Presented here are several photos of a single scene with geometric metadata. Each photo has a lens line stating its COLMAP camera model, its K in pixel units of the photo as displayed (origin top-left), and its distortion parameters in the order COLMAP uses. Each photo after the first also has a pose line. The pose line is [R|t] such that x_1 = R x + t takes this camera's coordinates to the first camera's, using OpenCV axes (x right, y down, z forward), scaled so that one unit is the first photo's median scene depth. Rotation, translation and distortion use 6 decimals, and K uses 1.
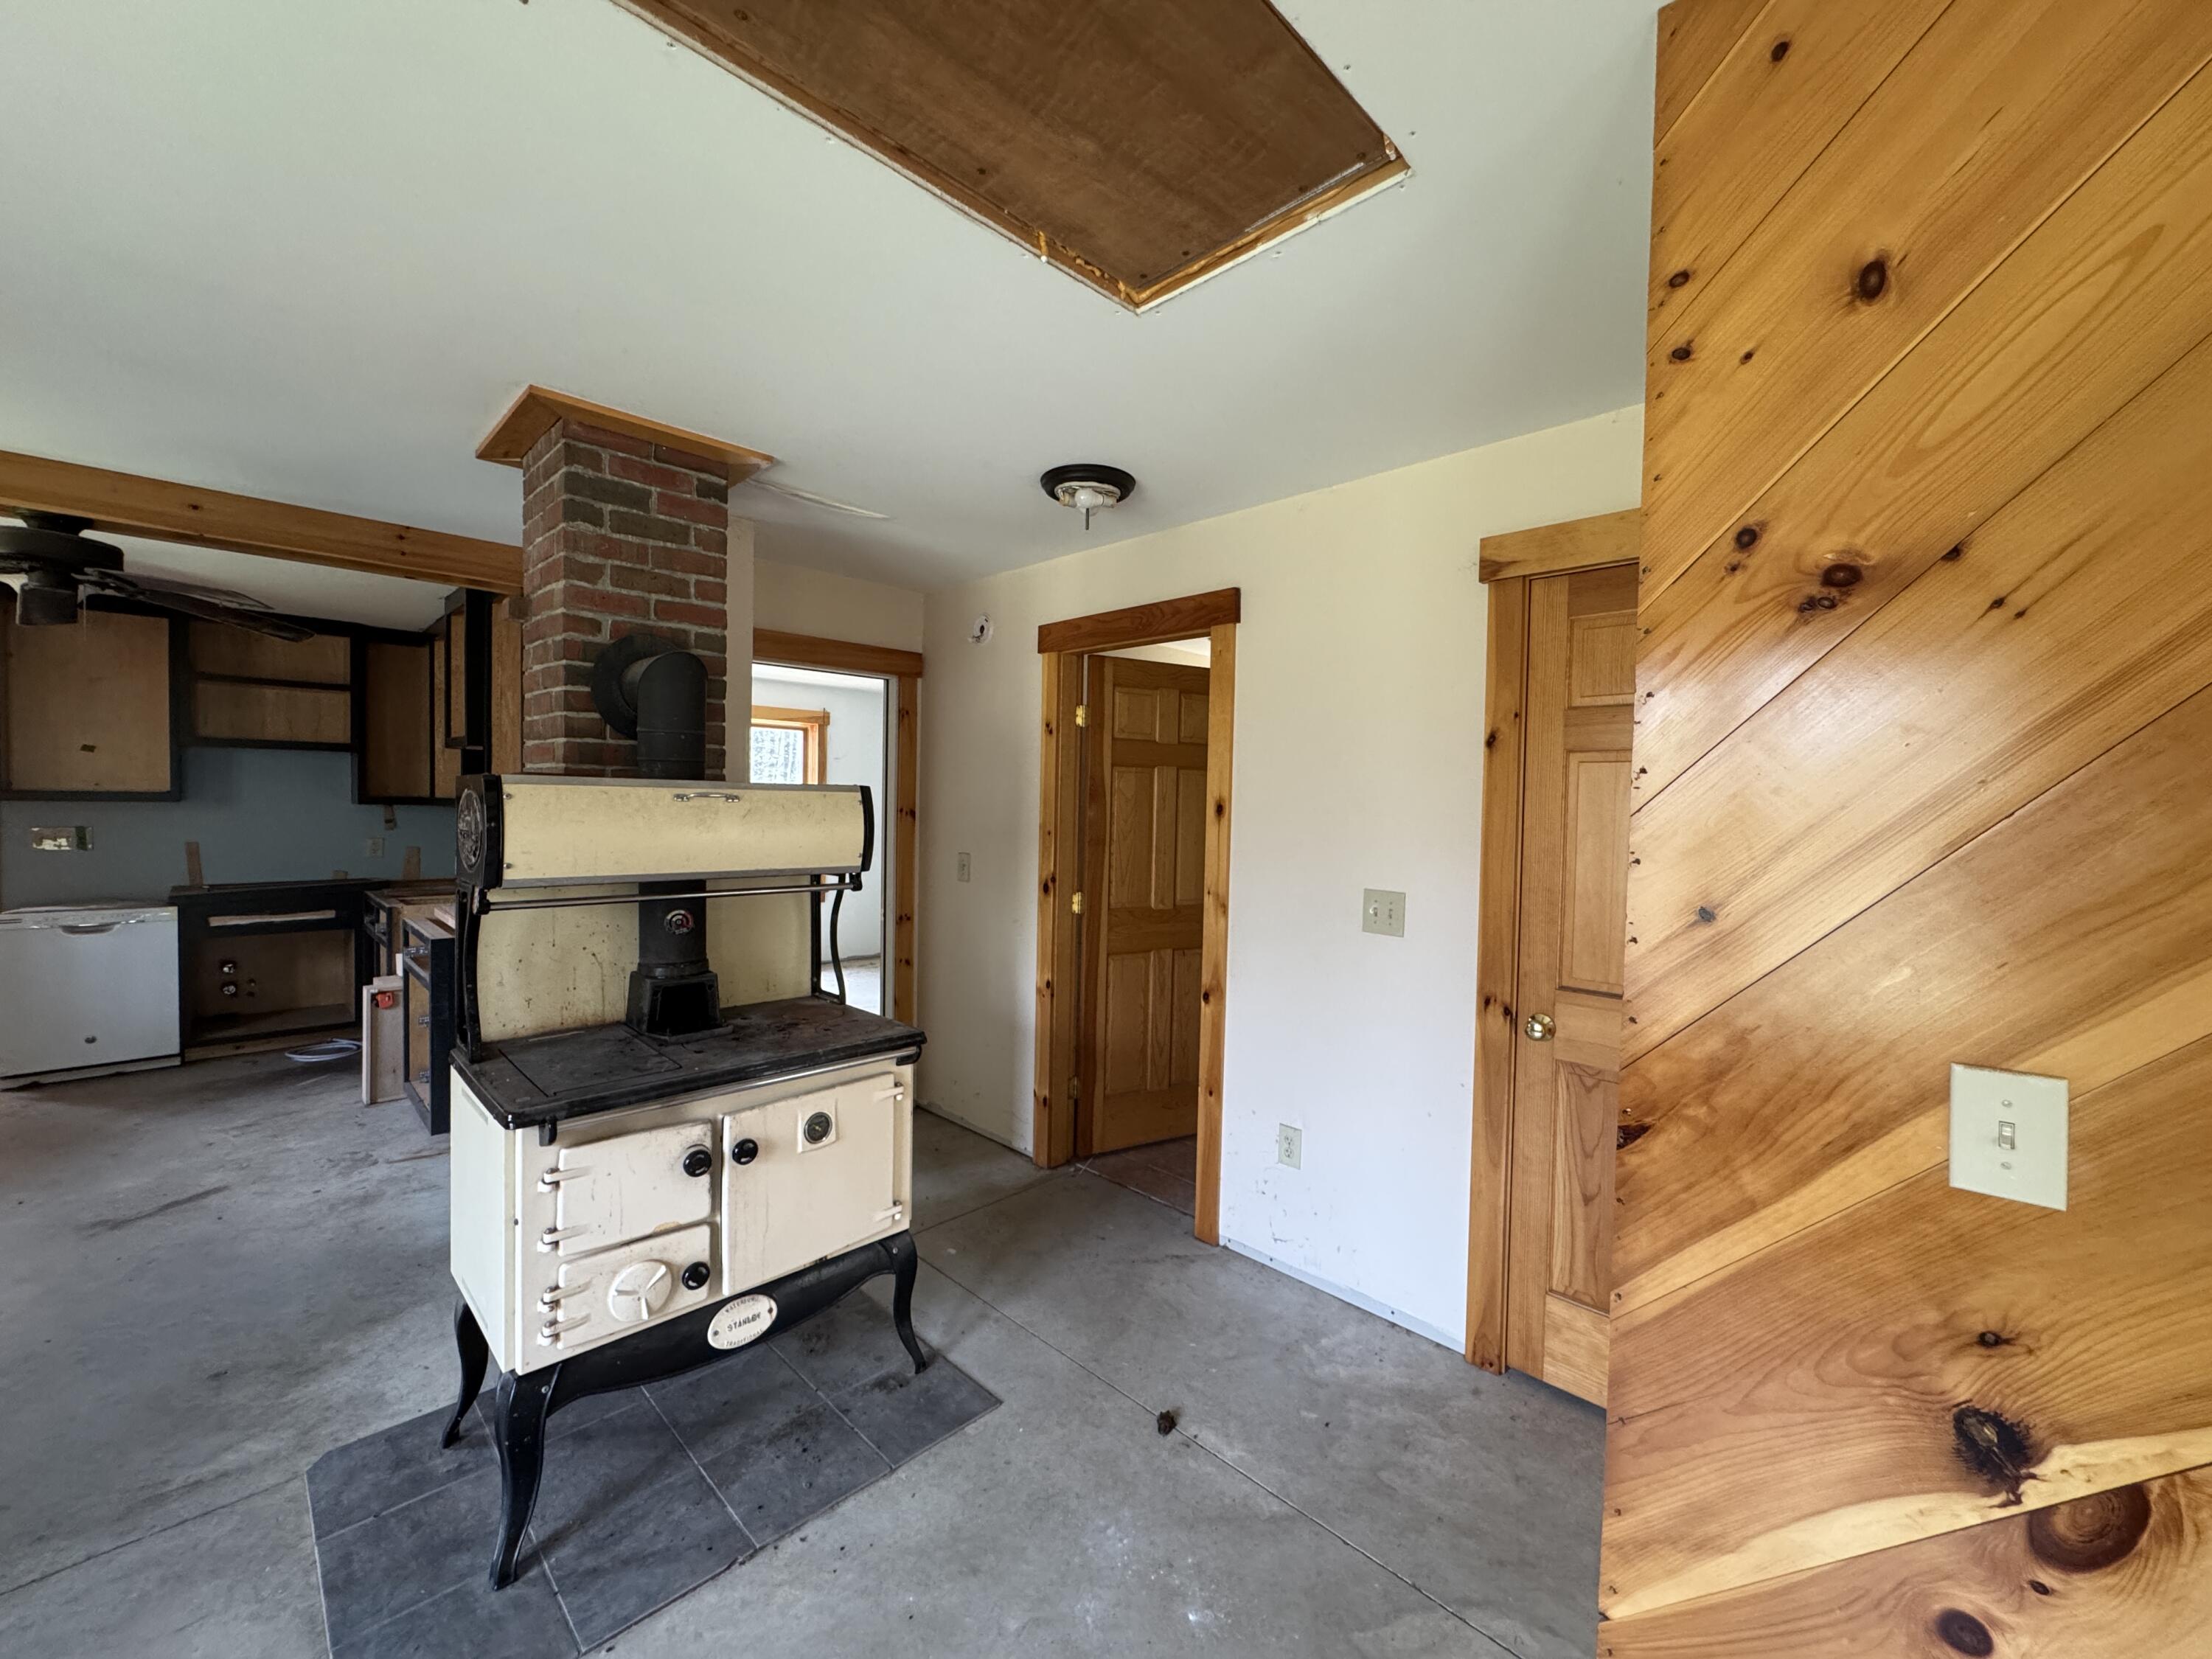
lens RADIAL K [[876.4, 0, 1105.9], [0, 876.4, 823.1], [0, 0, 1]] dist [0.000823, -0.002699]
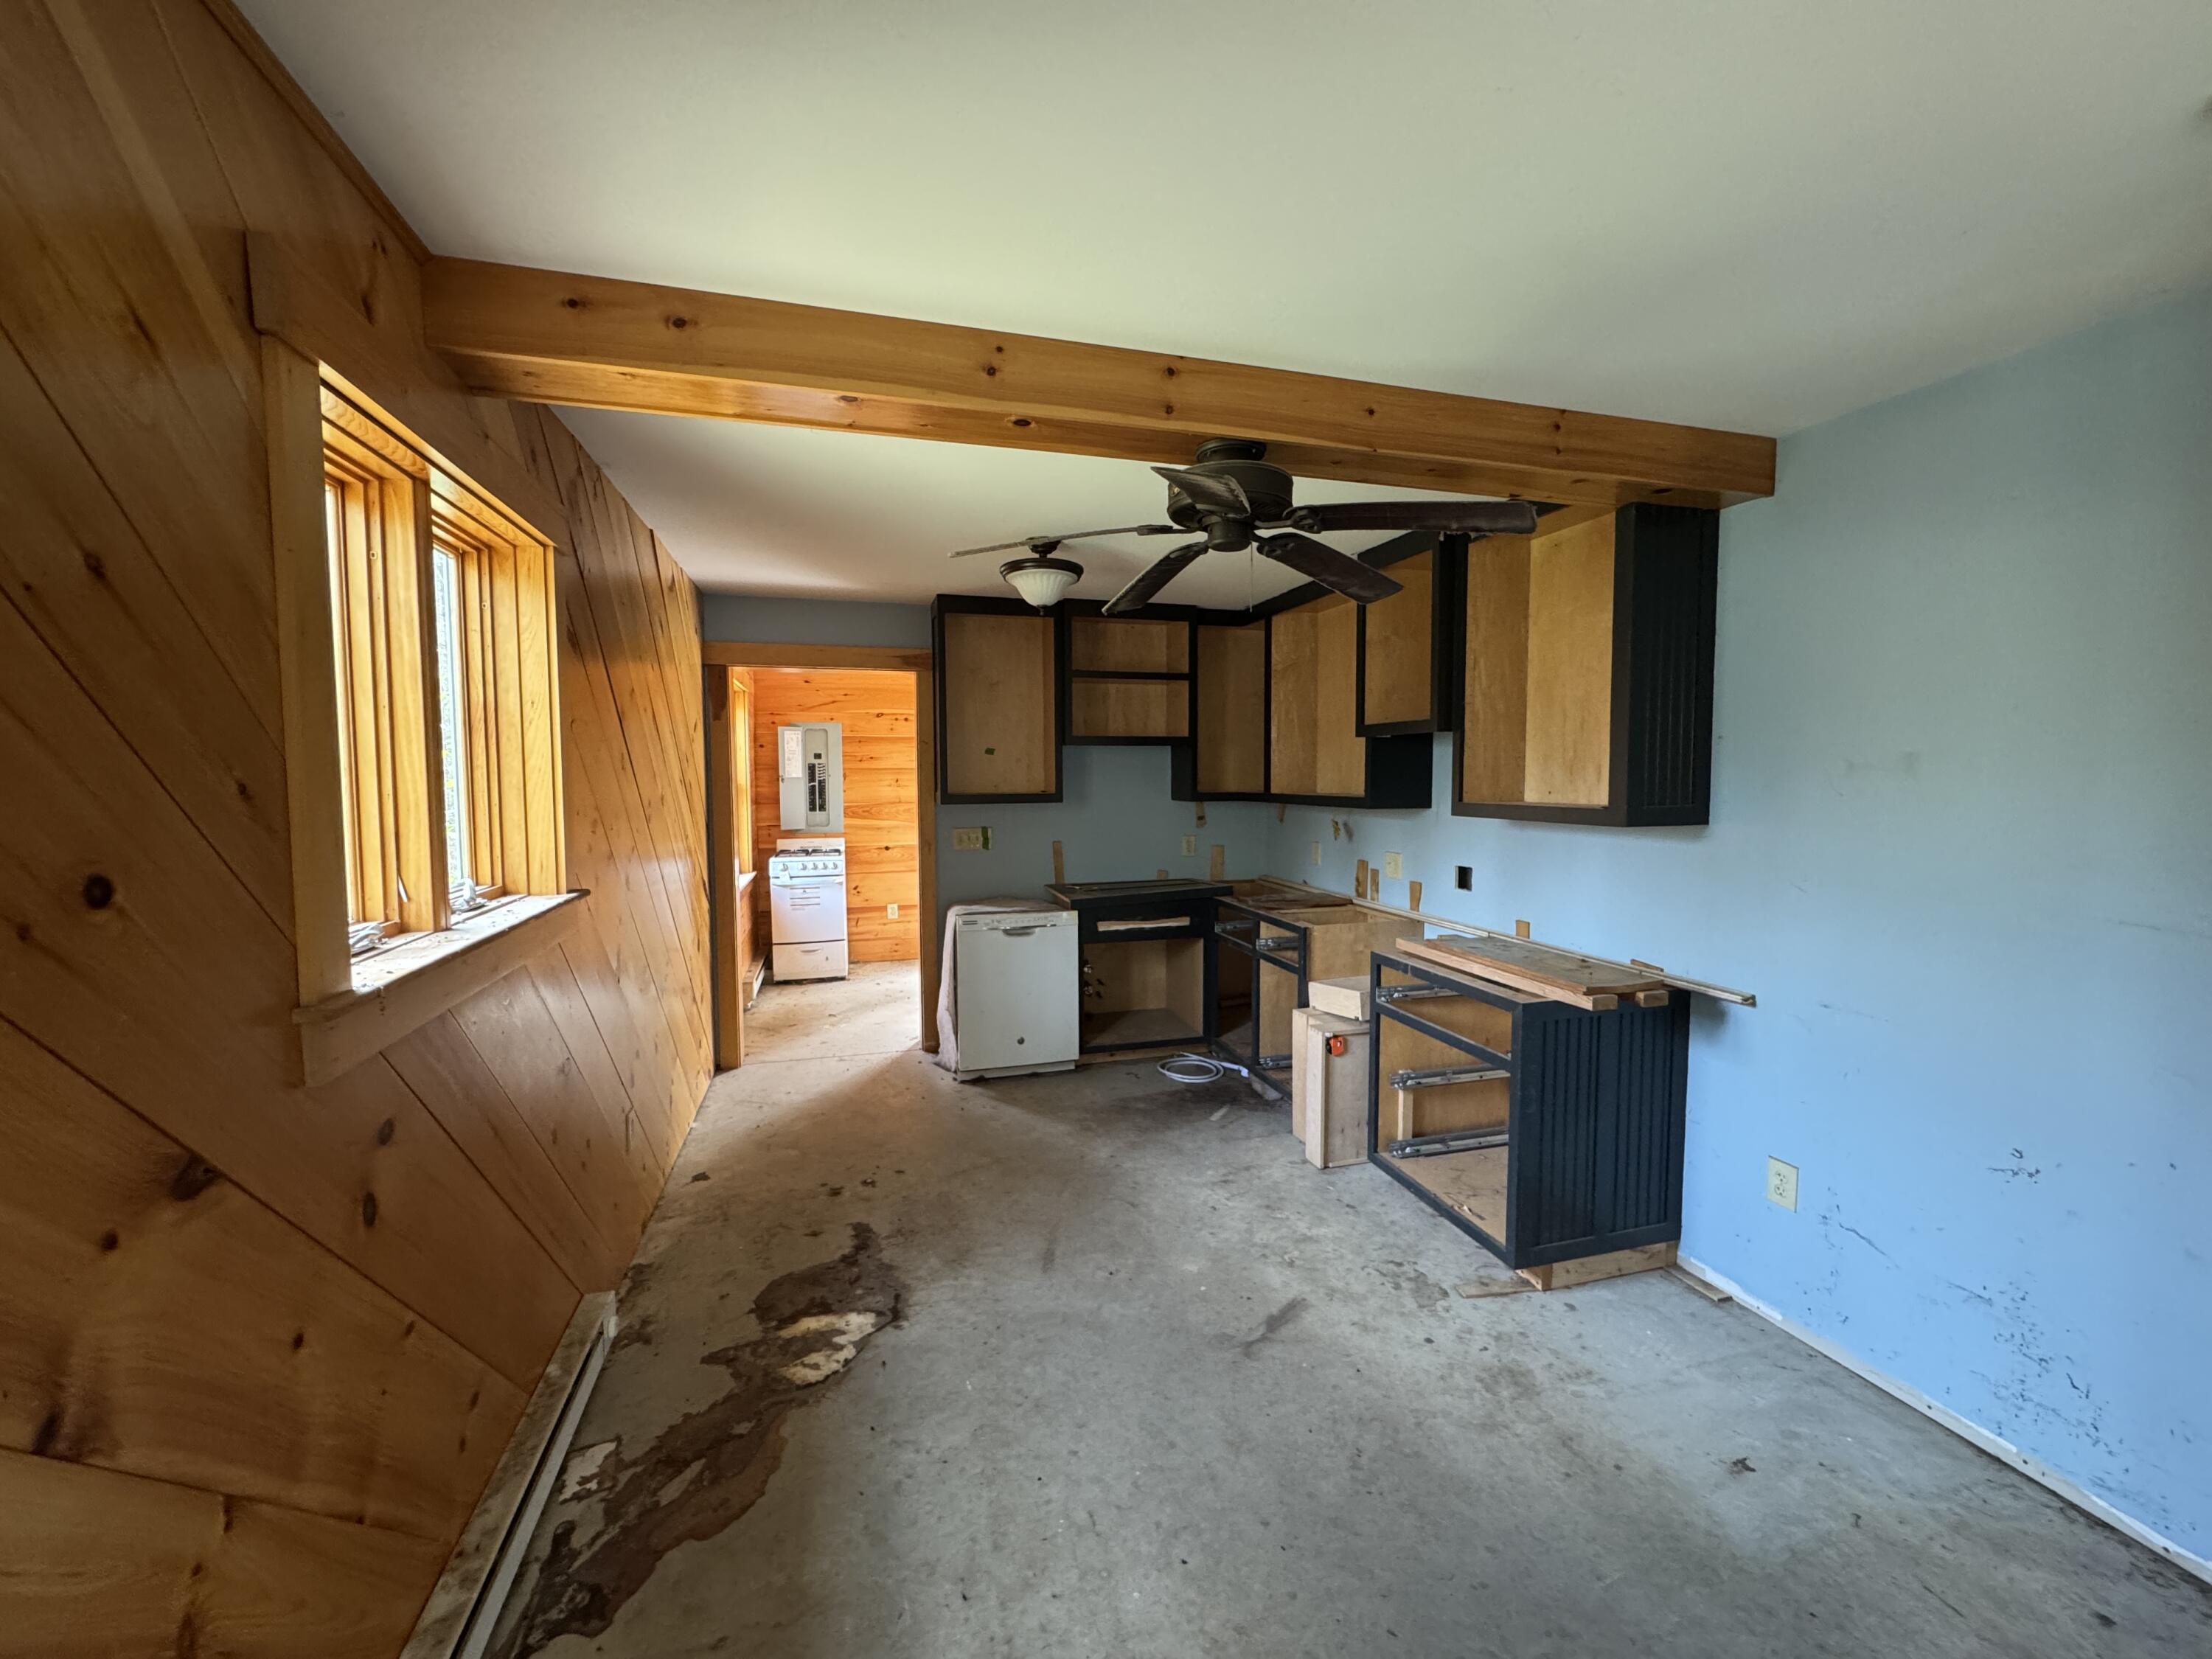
lens RADIAL K [[876.4, 0, 1105.9], [0, 876.4, 823.1], [0, 0, 1]] dist [0.000823, -0.002699]
pose [[0.872069, 0.006300, -0.489342, -0.598543], [0.007989, 0.999601, 0.027106, -0.031148], [0.489317, -0.027548, 0.871671, 0.176084]]
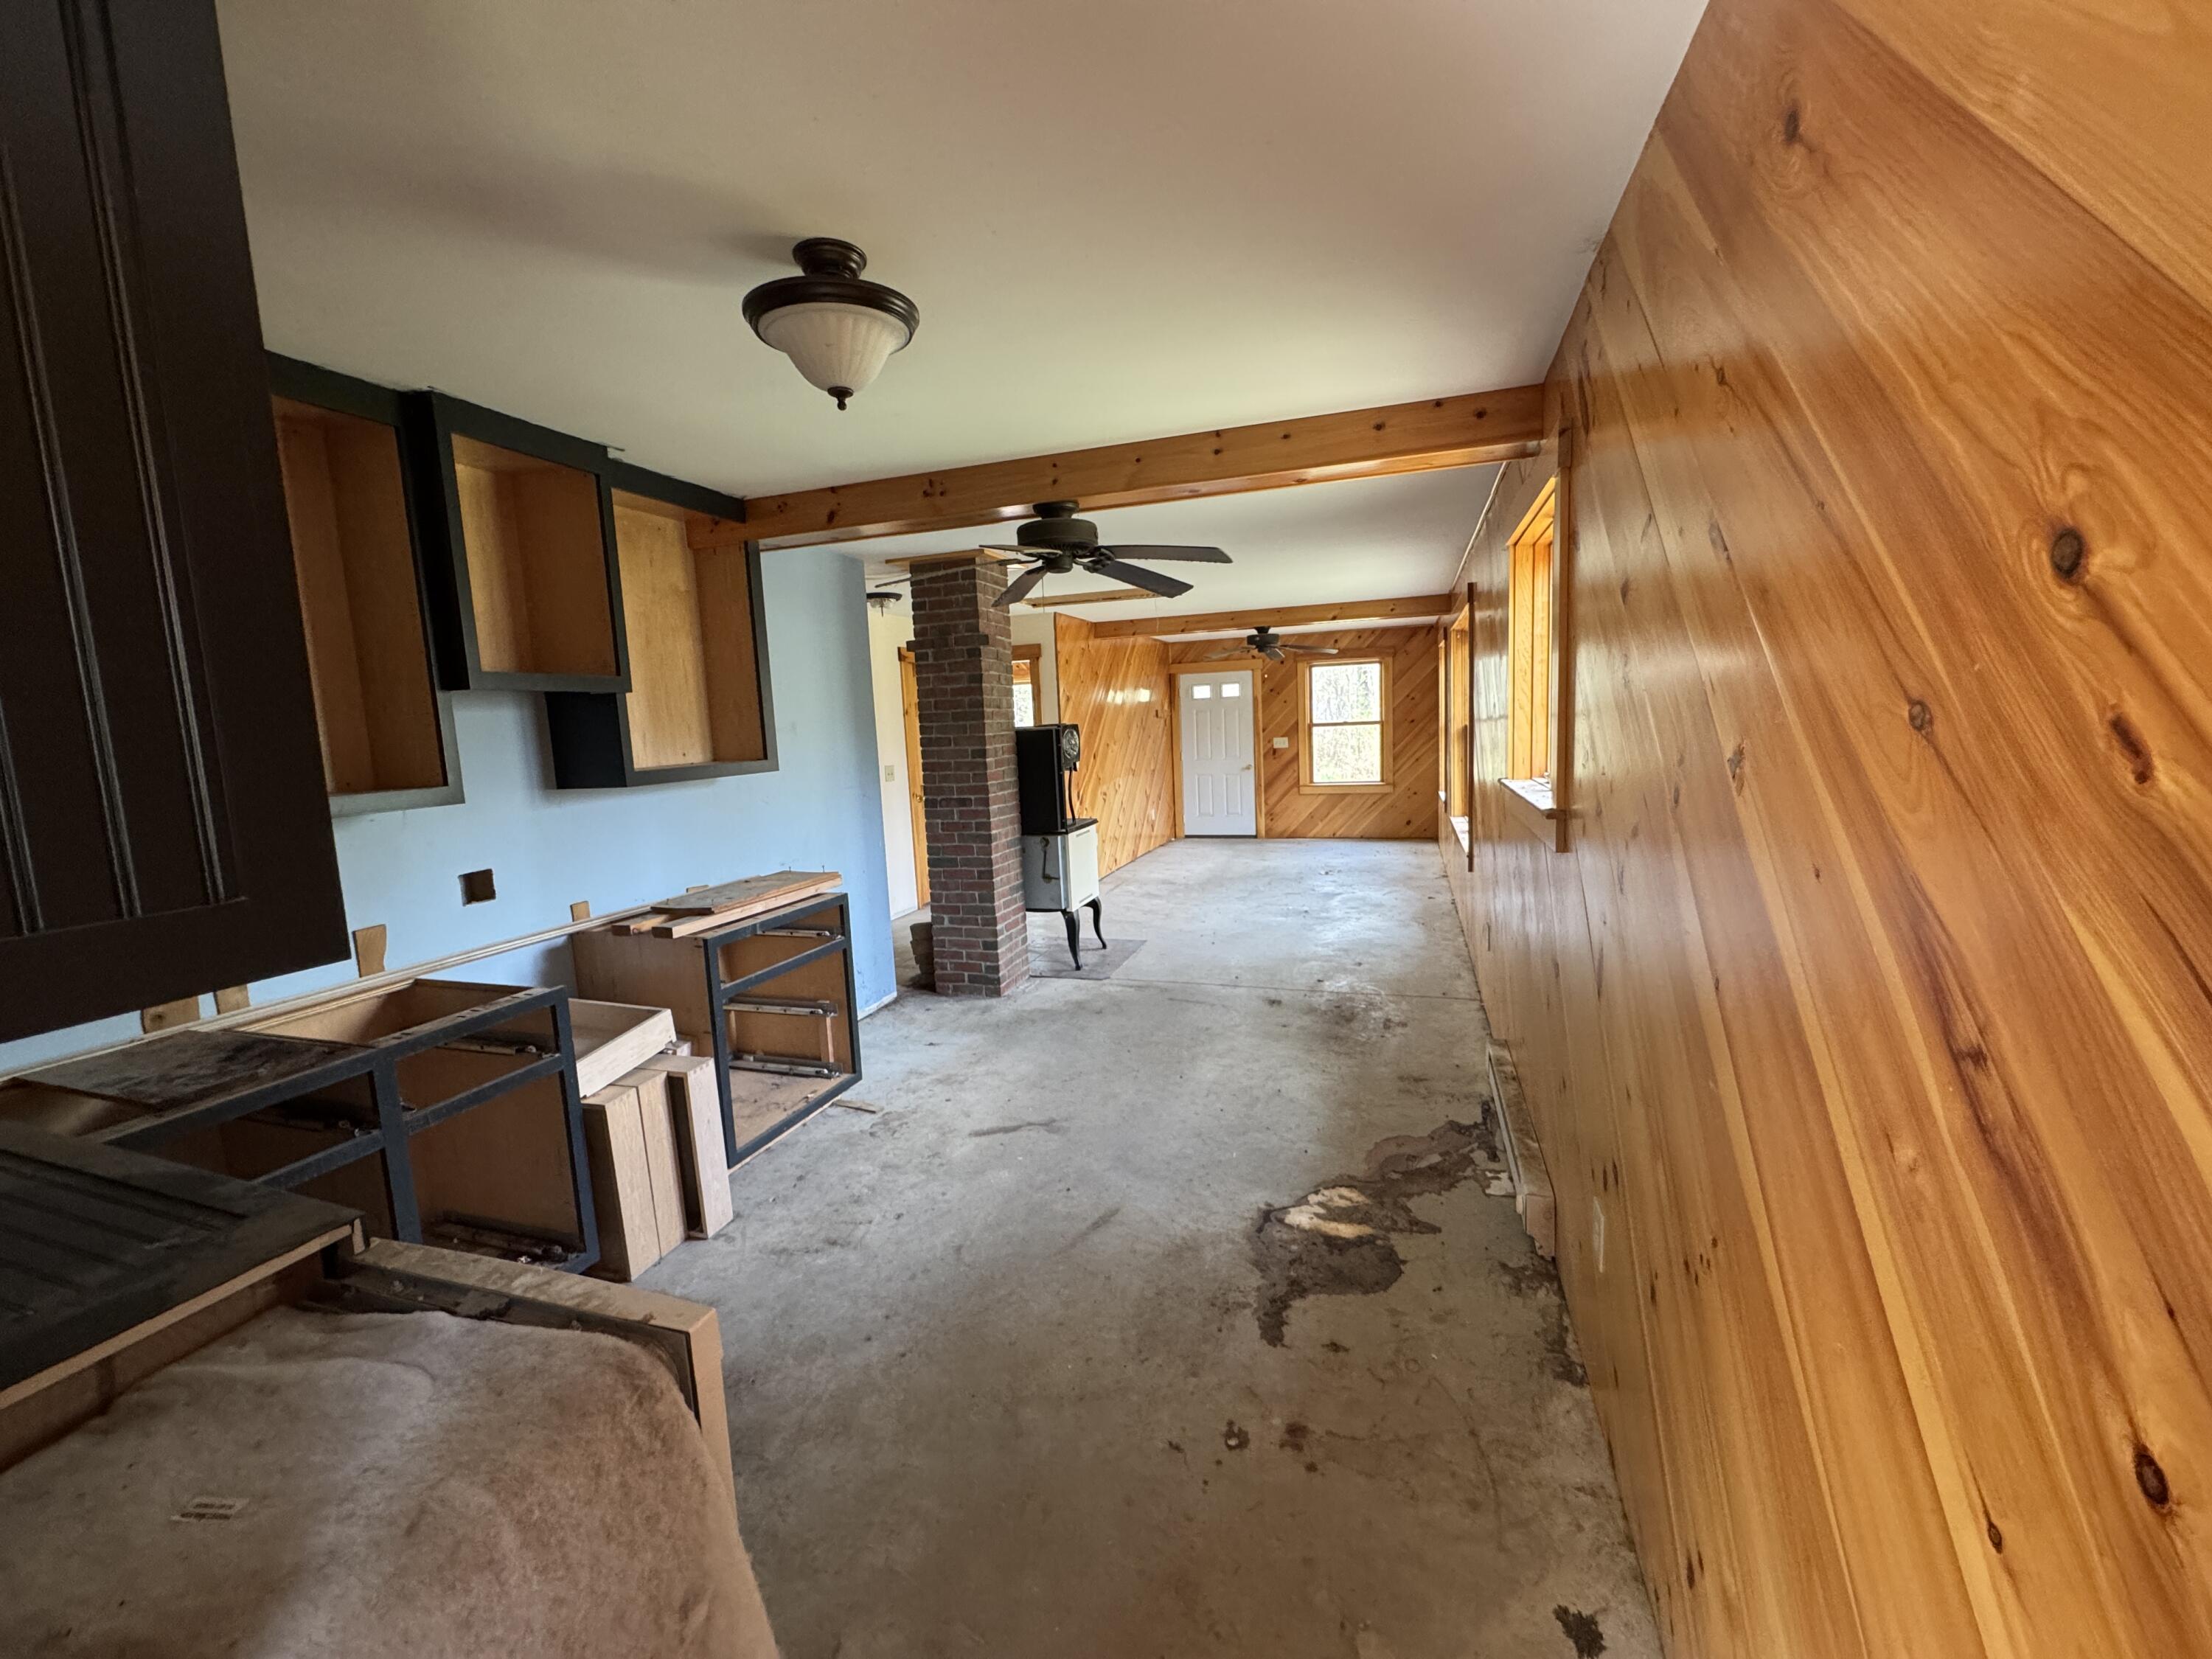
lens RADIAL K [[876.4, 0, 1105.9], [0, 876.4, 823.1], [0, 0, 1]] dist [0.000823, -0.002699]
pose [[-0.437795, -0.106661, 0.892726, -1.505904], [0.057852, 0.987538, 0.146360, -0.066164], [-0.897212, 0.115721, -0.426169, 0.964867]]
